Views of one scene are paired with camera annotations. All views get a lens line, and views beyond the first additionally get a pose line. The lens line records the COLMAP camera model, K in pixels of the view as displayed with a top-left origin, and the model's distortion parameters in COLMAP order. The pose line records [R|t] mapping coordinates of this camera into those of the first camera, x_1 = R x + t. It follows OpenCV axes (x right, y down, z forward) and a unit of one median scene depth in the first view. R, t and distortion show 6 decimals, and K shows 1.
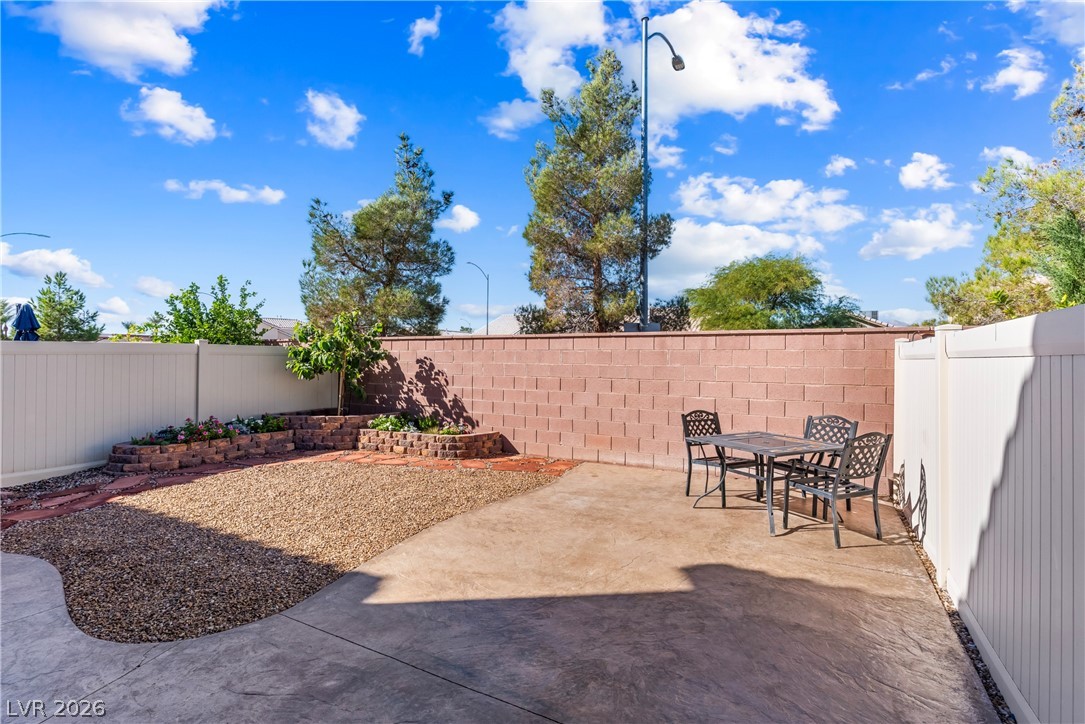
lens RADIAL K [[512.4, 0, 542.0], [0, 512.4, 366.4], [0, 0, 1]] dist [0.004157, 0.000462]
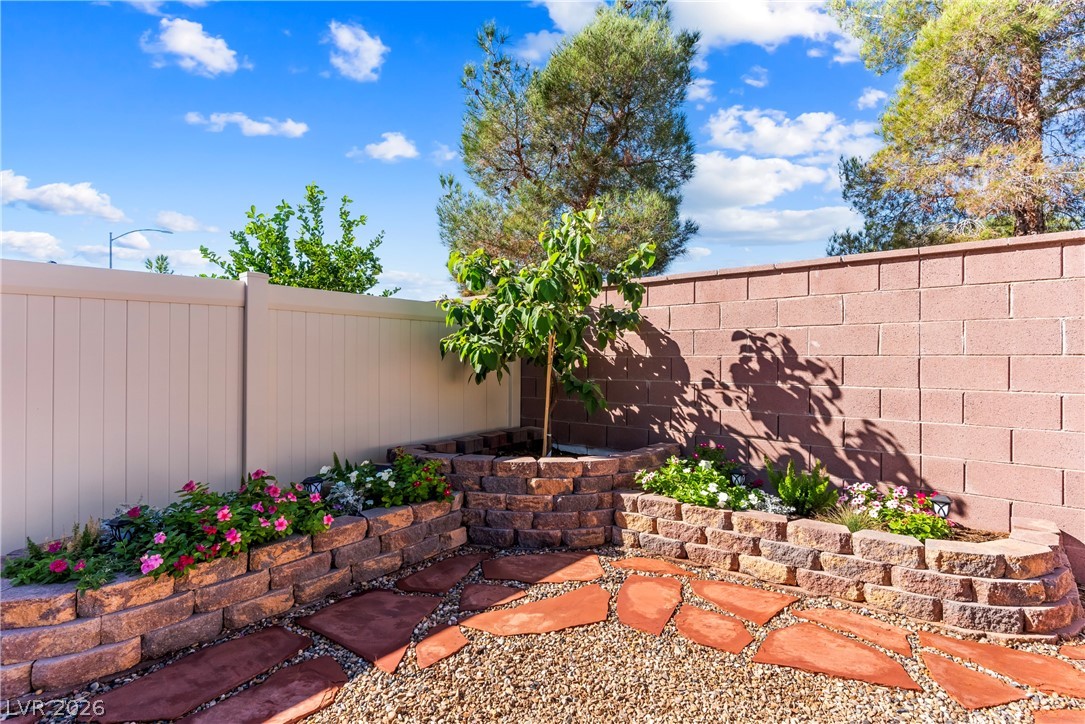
lens RADIAL K [[512.4, 0, 541.4], [0, 512.4, 368.8], [0, 0, 1]] dist [0.004157, 0.000462]
pose [[0.983812, -0.006006, -0.179101, -0.367346], [0.006838, 0.999969, 0.004025, 0.026357], [0.179071, -0.005185, 0.983823, 0.644779]]
